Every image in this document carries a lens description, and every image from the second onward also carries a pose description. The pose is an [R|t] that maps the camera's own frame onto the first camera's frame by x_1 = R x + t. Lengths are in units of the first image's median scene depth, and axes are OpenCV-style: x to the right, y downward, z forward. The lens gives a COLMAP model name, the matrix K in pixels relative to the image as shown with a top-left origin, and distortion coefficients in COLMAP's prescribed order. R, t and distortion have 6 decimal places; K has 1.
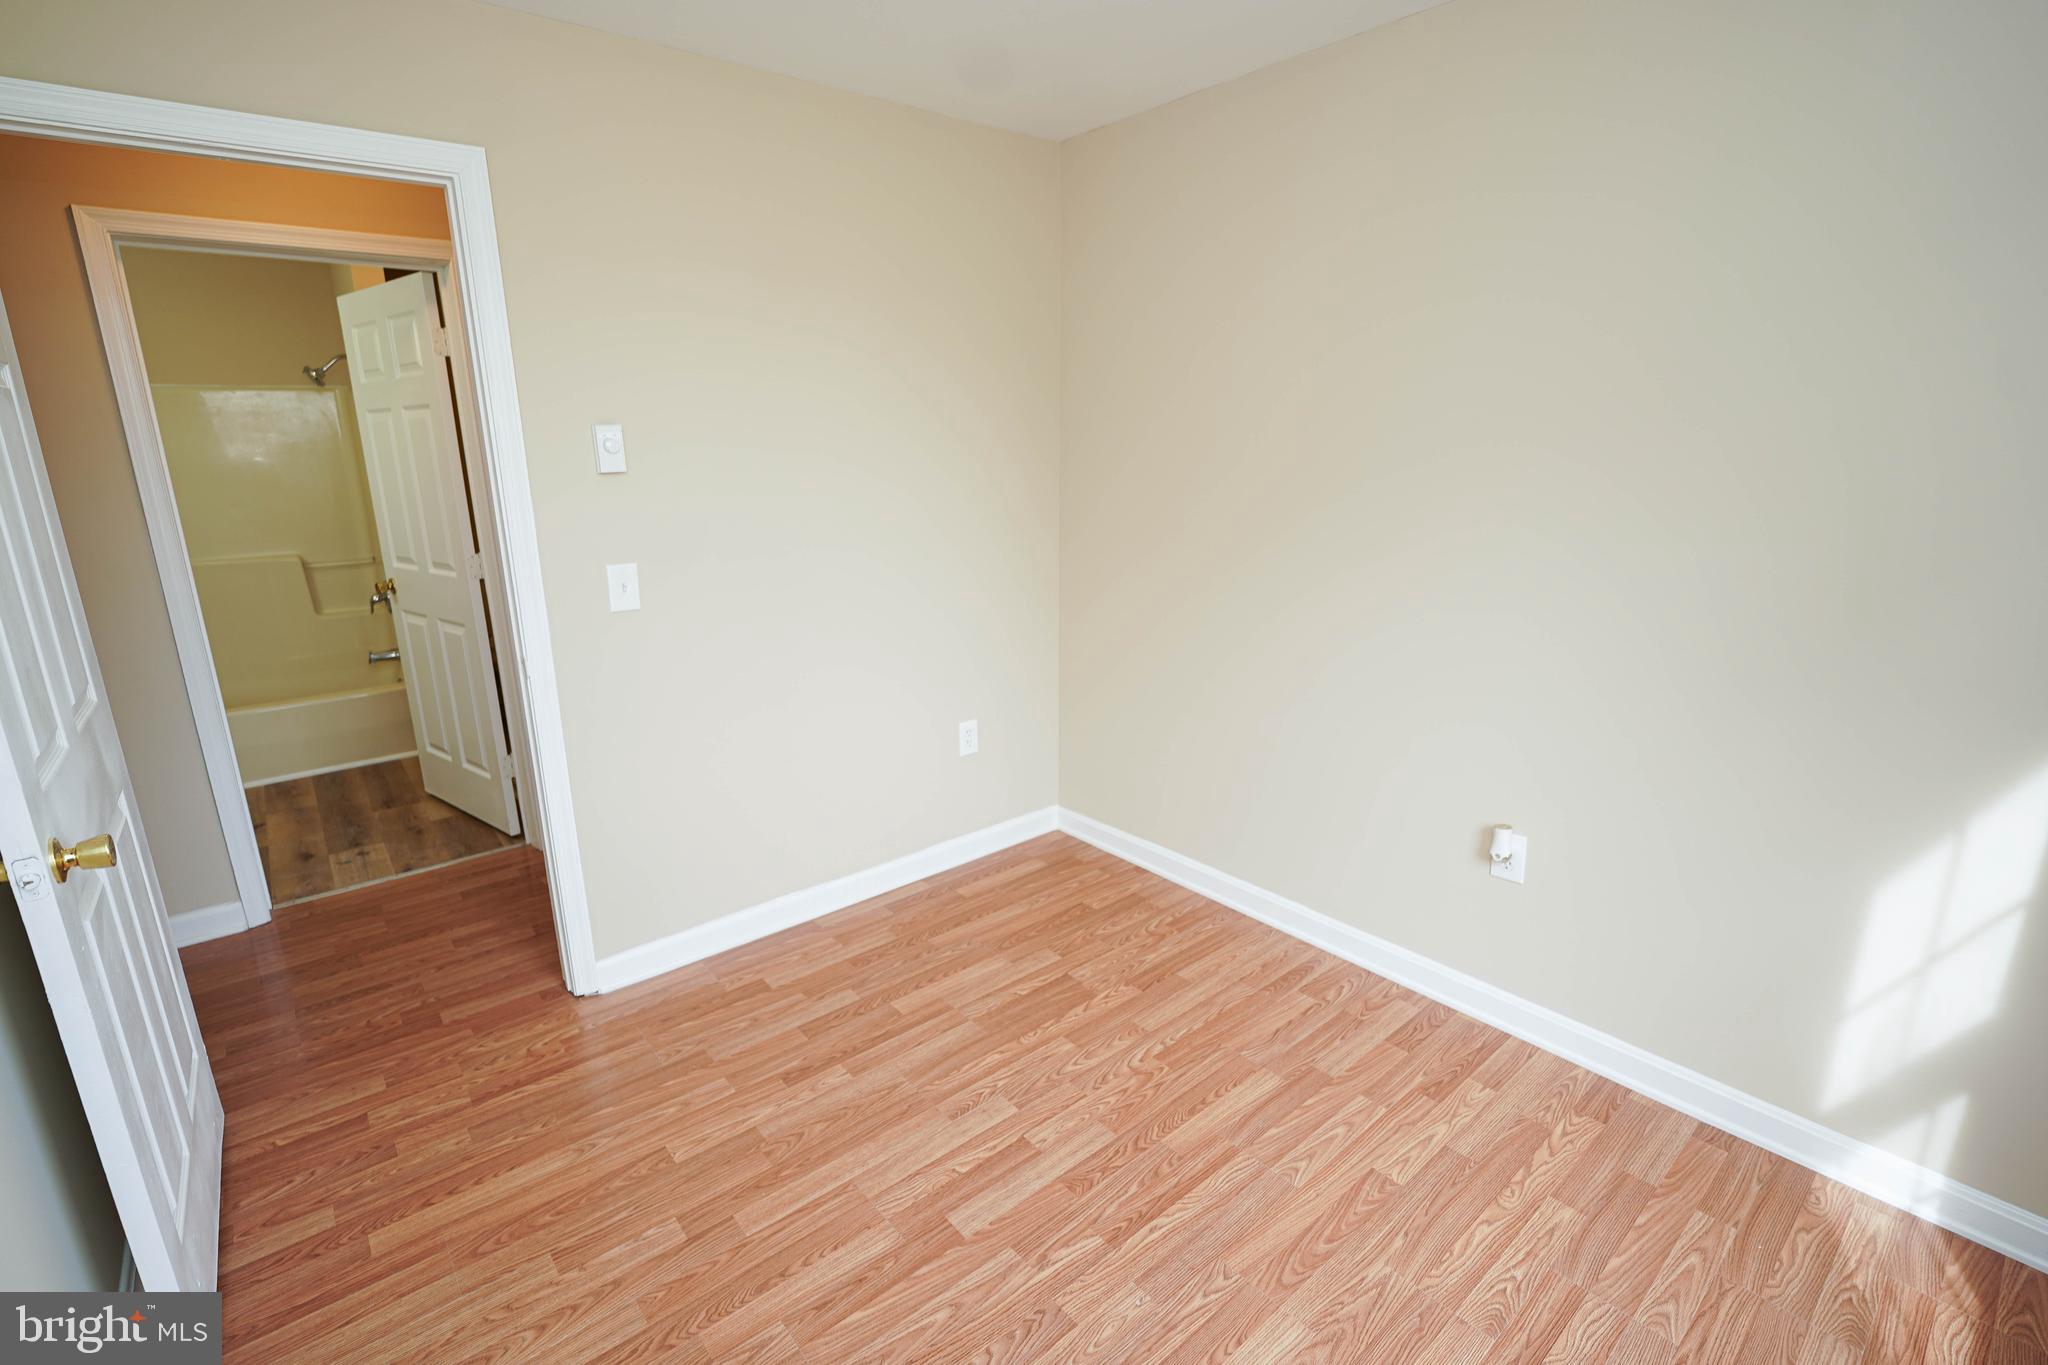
lens RADIAL K [[922.1, 0, 1009.3], [0, 922.1, 674.0], [0, 0, 1]] dist [-0.015433, 0.000976]
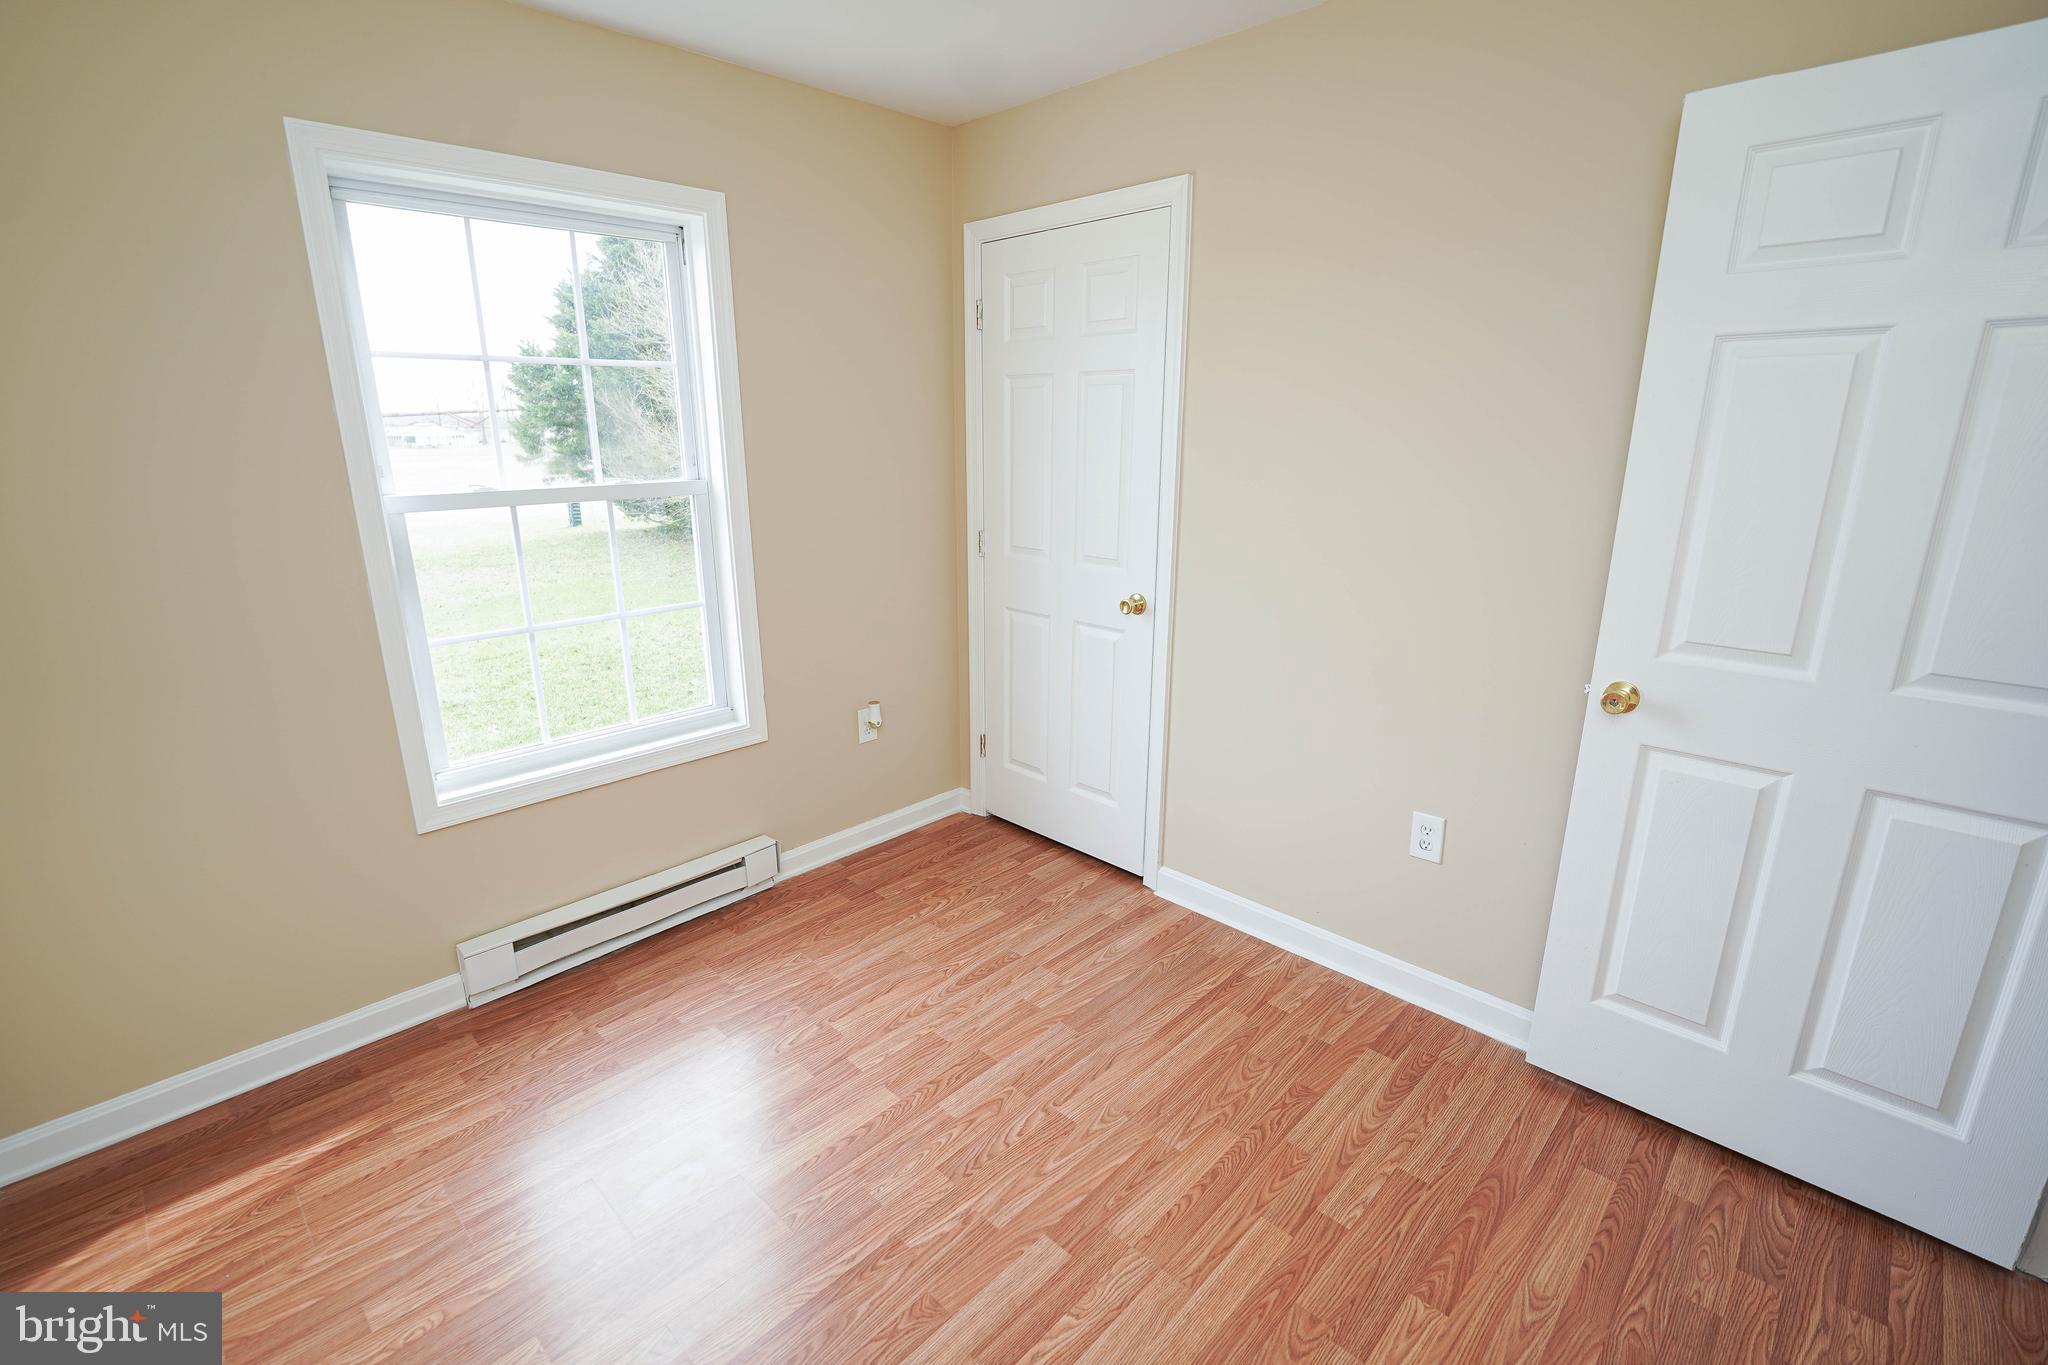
lens RADIAL K [[922.1, 0, 1016.1], [0, 922.1, 685.7], [0, 0, 1]] dist [-0.015433, 0.000976]
pose [[-0.994027, 0.047515, -0.098253, 0.052104], [-0.008709, 0.862851, 0.505384, -0.394176], [0.108791, 0.503220, -0.857283, 1.541278]]
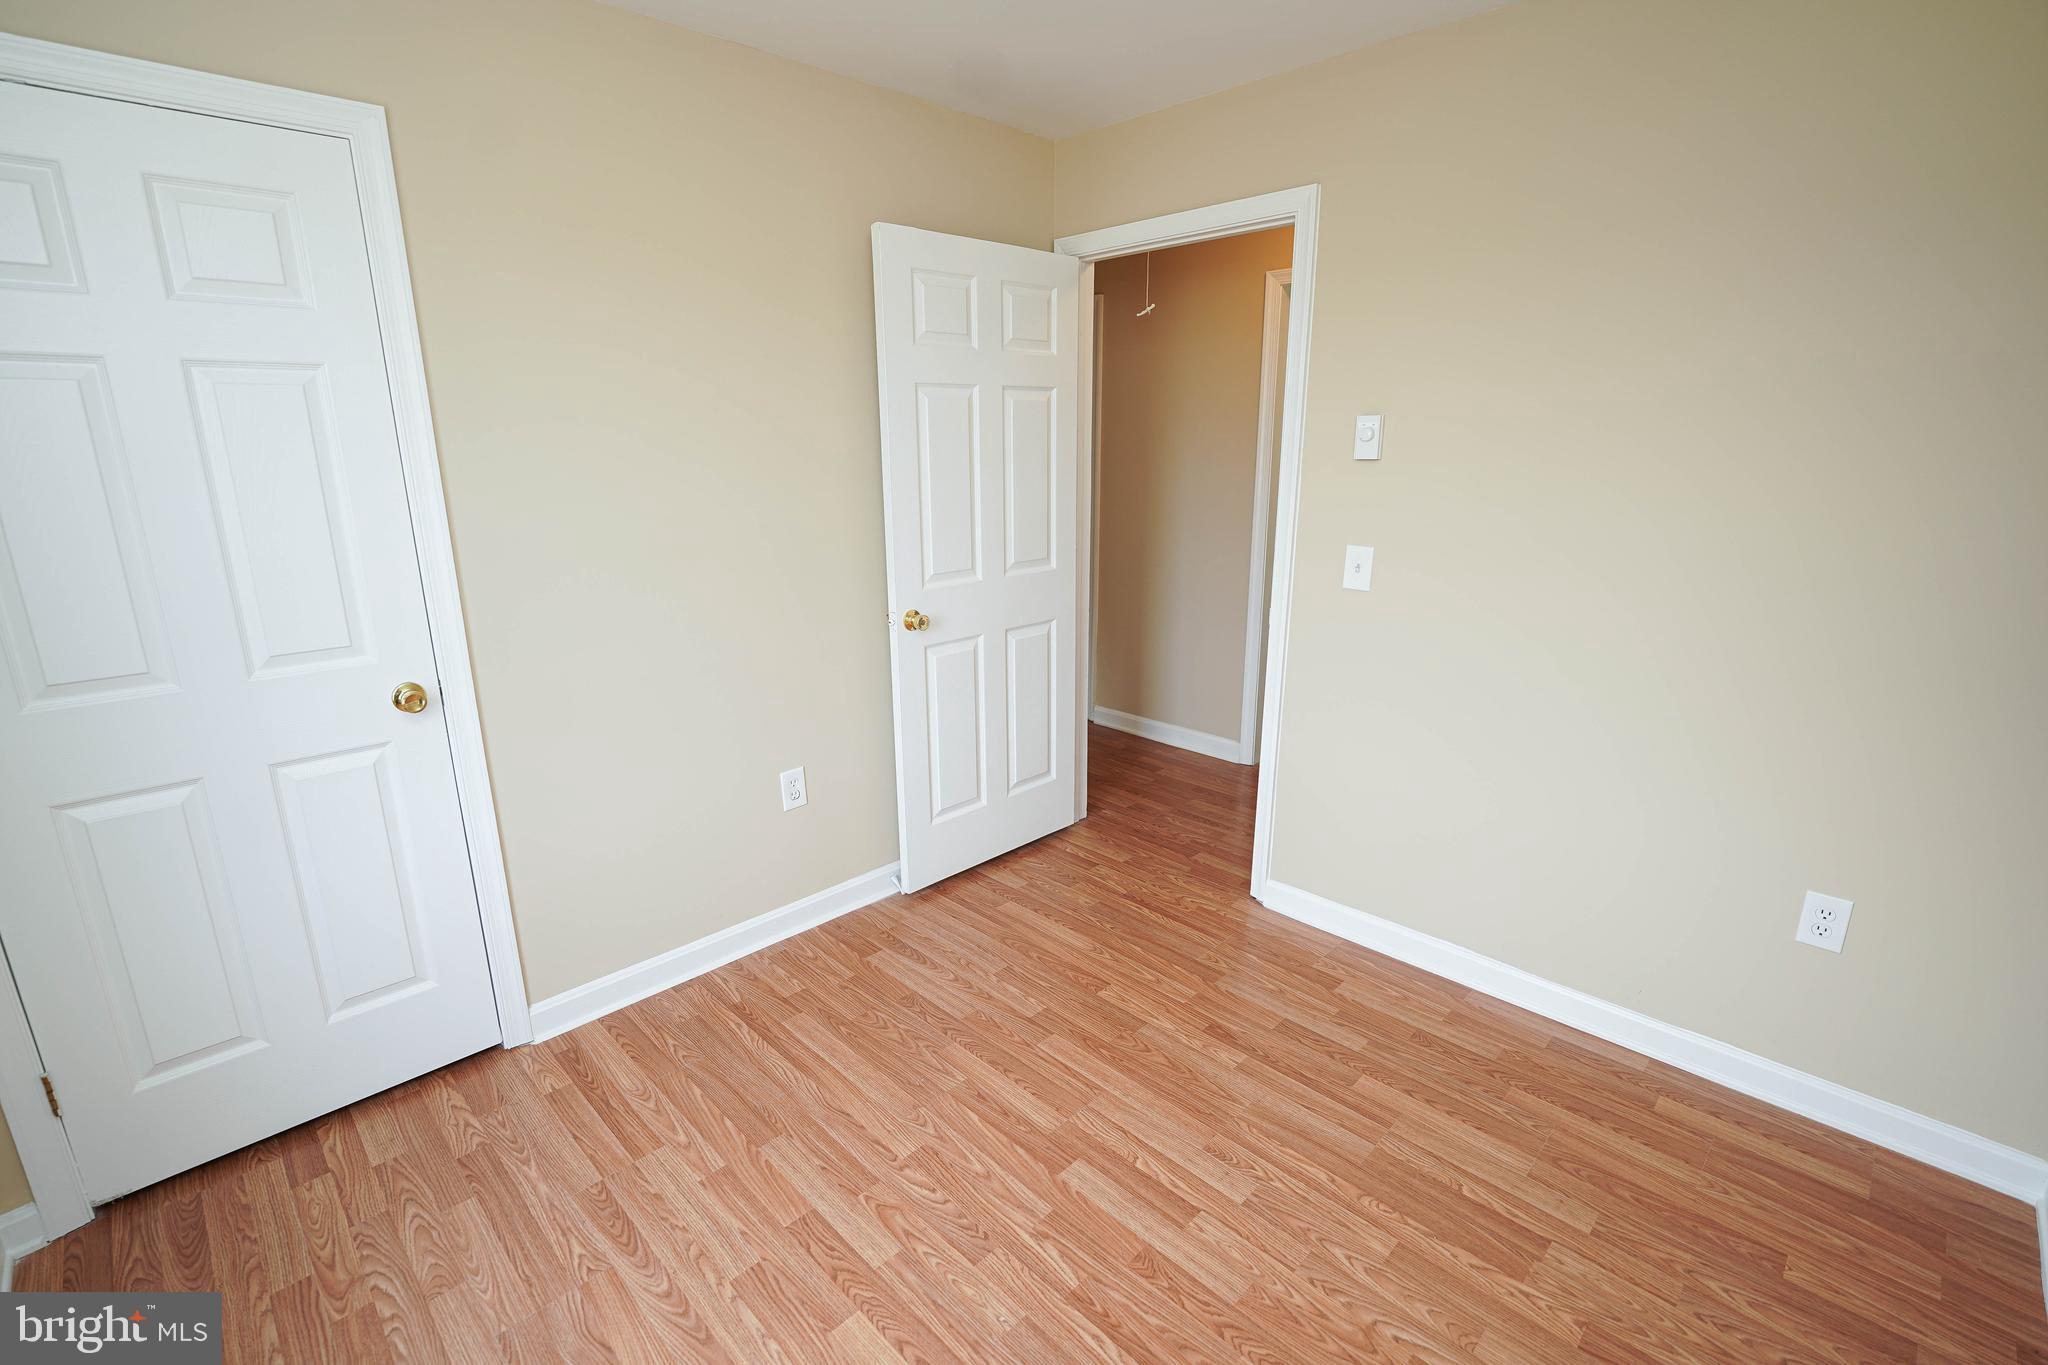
lens RADIAL K [[922.1, 0, 1003.9], [0, 922.1, 669.3], [0, 0, 1]] dist [-0.015433, 0.000976]
pose [[0.089208, 0.258705, -0.961828, 0.827990], [-0.242717, 0.942213, 0.230917, -0.178637], [0.965987, 0.212852, 0.146844, 0.650915]]
